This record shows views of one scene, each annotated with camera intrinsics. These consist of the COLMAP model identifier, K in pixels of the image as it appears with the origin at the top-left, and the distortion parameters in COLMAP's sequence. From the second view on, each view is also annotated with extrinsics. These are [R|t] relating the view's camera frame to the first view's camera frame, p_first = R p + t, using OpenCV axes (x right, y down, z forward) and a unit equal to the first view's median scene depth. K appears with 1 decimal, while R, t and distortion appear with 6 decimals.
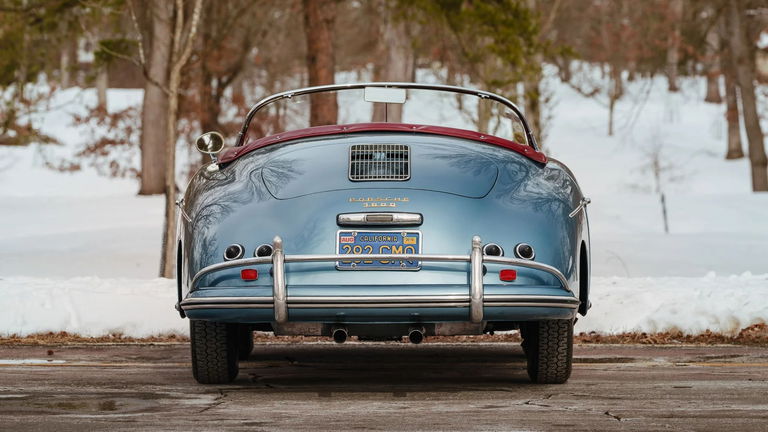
lens RADIAL K [[4798.2, 0, 384.0], [0, 4798.2, 216.0], [0, 0, 1]] dist [-0.035580, 13.852102]
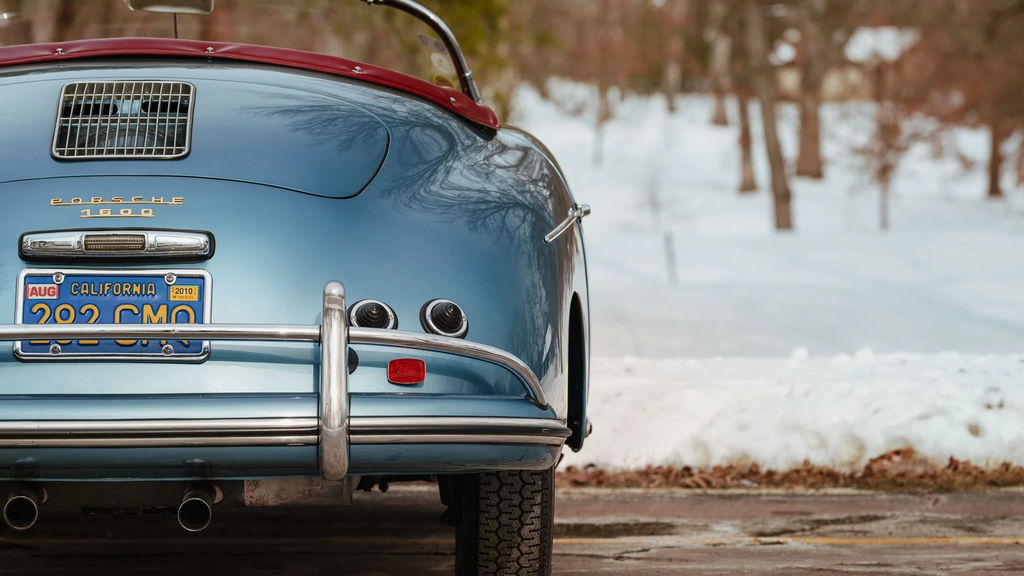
lens RADIAL K [[5440.5, 0, 512.0], [0, 5440.5, 288.0], [0, 0, 1]] dist [-0.177661, -1.738014]
pose [[0.999490, -0.000729, 0.031923, 0.018345], [0.000590, 0.999990, 0.004359, 0.002309], [-0.031926, -0.004338, 0.999481, 0.468150]]
